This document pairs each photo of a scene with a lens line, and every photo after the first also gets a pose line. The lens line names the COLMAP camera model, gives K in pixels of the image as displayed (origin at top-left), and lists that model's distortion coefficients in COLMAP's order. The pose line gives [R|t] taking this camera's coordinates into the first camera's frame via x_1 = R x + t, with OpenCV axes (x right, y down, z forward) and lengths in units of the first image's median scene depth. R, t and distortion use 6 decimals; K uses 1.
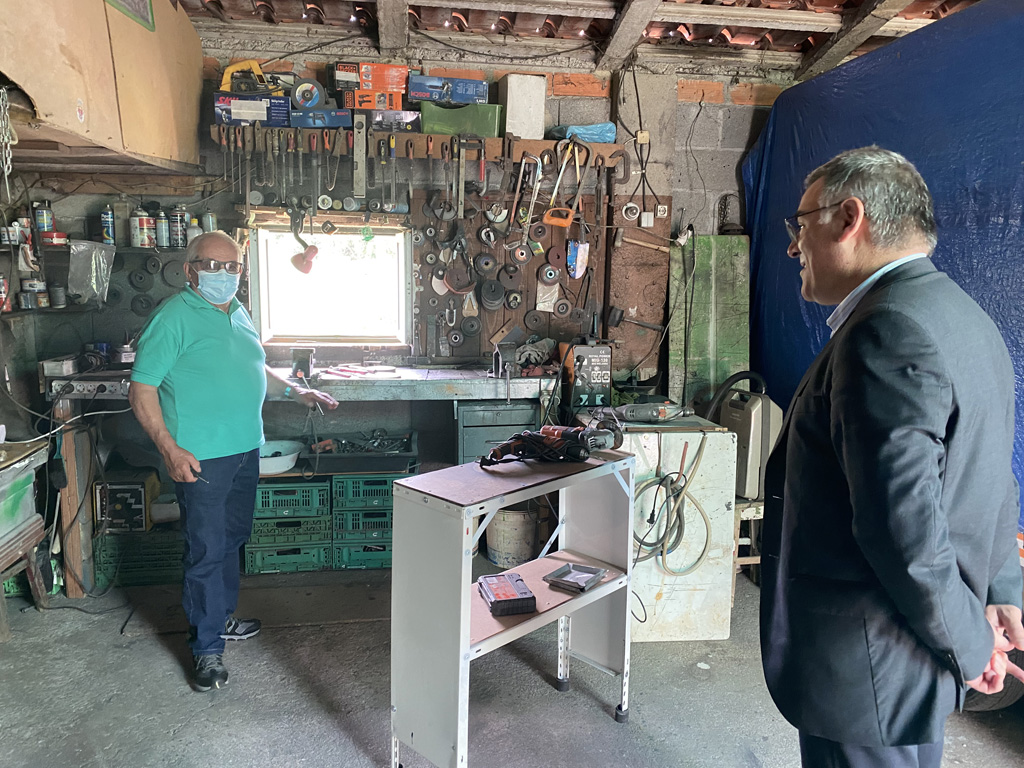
lens RADIAL K [[771.5, 0, 512.0], [0, 771.5, 384.0], [0, 0, 1]] dist [0.061391, -0.131578]
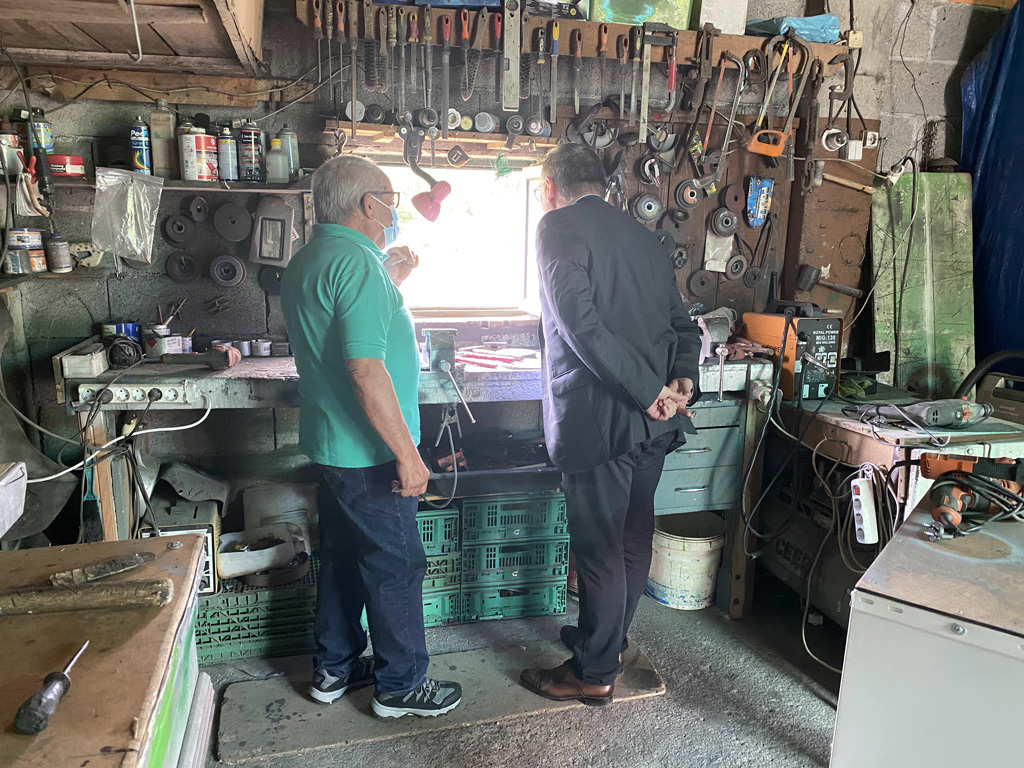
lens RADIAL K [[787.2, 0, 509.4], [0, 787.2, 394.7], [0, 0, 1]] dist [0.032060, -0.062377]
pose [[0.994195, -0.022239, 0.105266, -0.266731], [0.014936, 0.997459, 0.069661, -0.033148], [-0.106547, -0.067684, 0.992001, 0.262200]]
